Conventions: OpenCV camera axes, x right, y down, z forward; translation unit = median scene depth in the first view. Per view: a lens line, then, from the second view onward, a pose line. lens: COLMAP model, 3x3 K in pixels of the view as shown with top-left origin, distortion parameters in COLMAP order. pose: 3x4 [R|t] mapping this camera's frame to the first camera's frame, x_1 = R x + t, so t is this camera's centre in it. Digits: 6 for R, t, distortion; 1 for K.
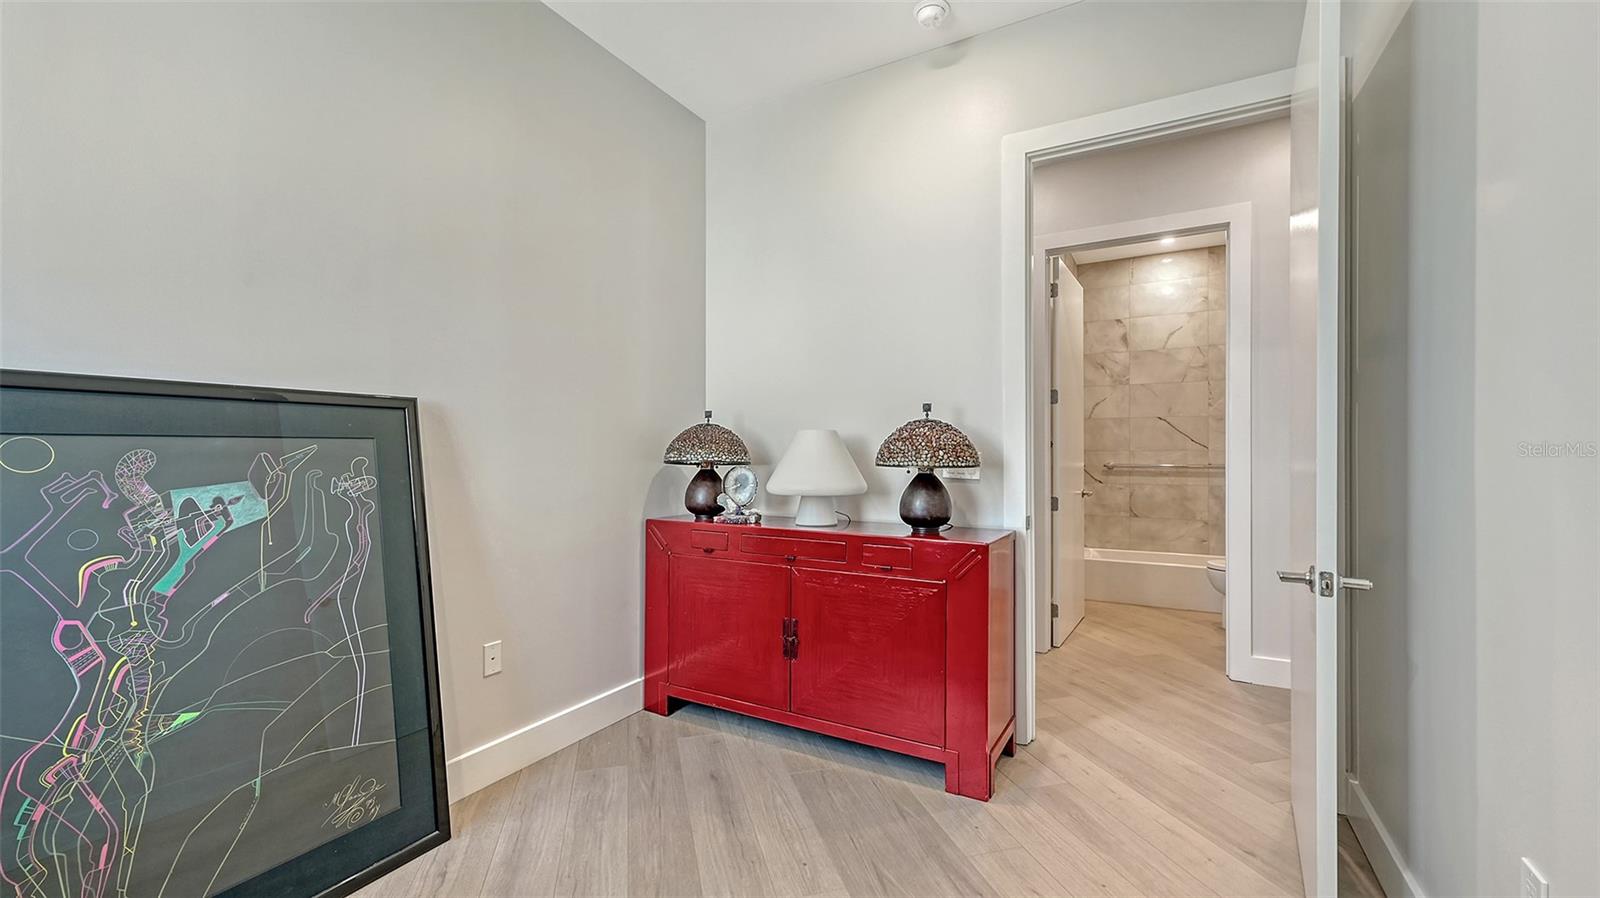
lens RADIAL K [[647.7, 0, 807.7], [0, 647.7, 455.7], [0, 0, 1]] dist [-0.001690, 0.000030]
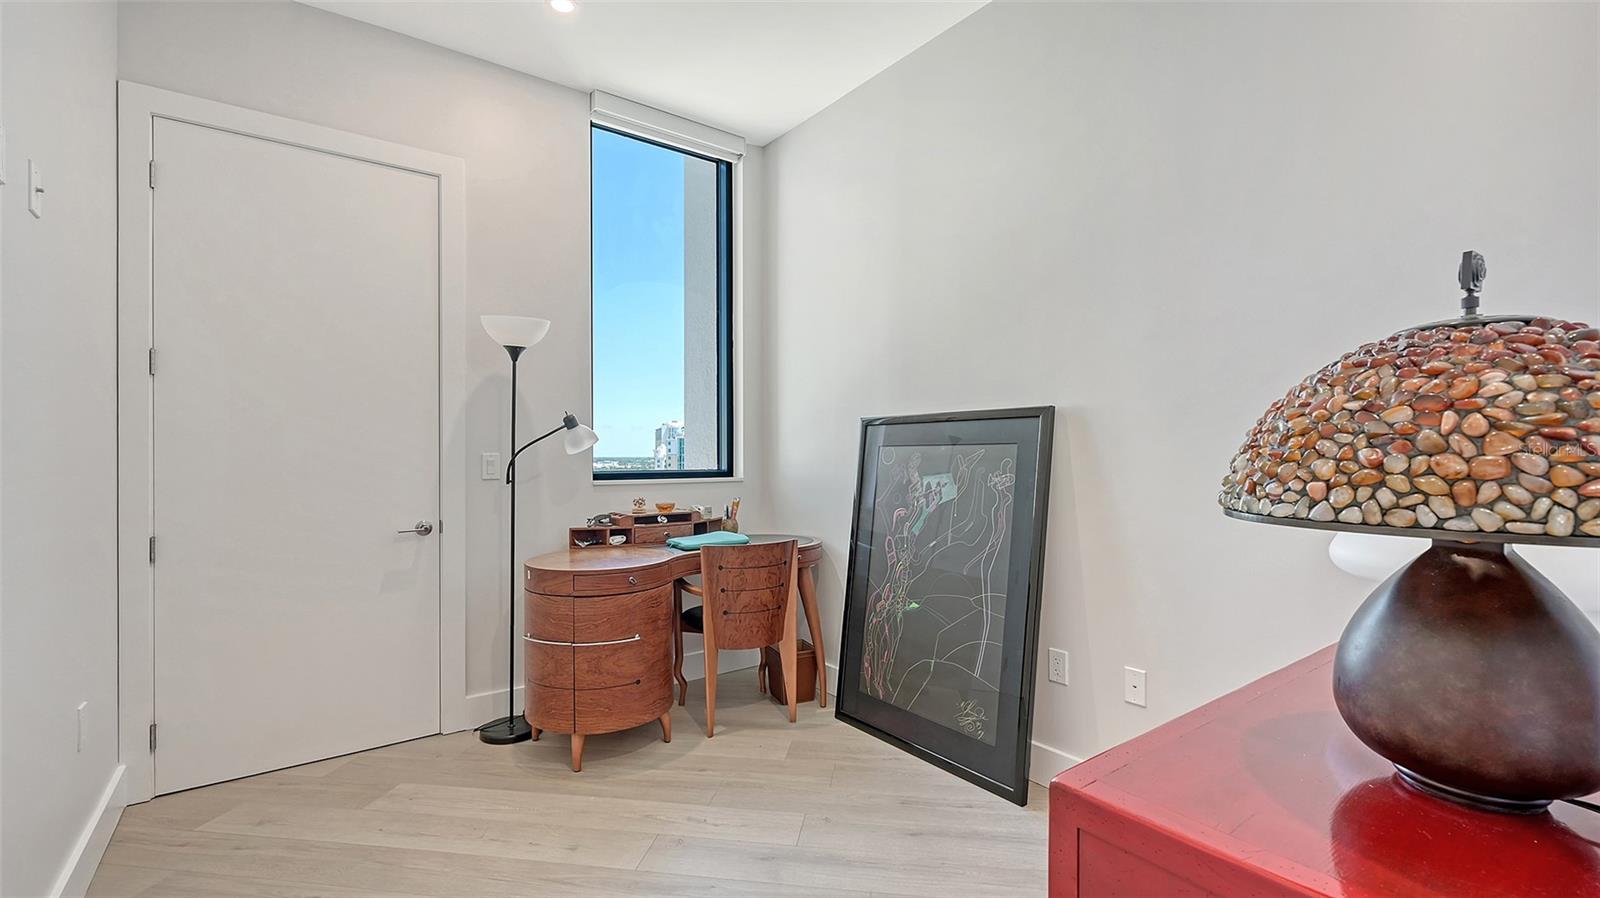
lens RADIAL K [[688.2, 0, 799.4], [0, 688.2, 457.4], [0, 0, 1]] dist [-0.000900, -0.000011]
pose [[-0.423219, 0.007528, -0.905996, 0.794561], [-0.002210, 0.999954, 0.009342, -0.013745], [0.906025, 0.005956, -0.423182, 1.381345]]
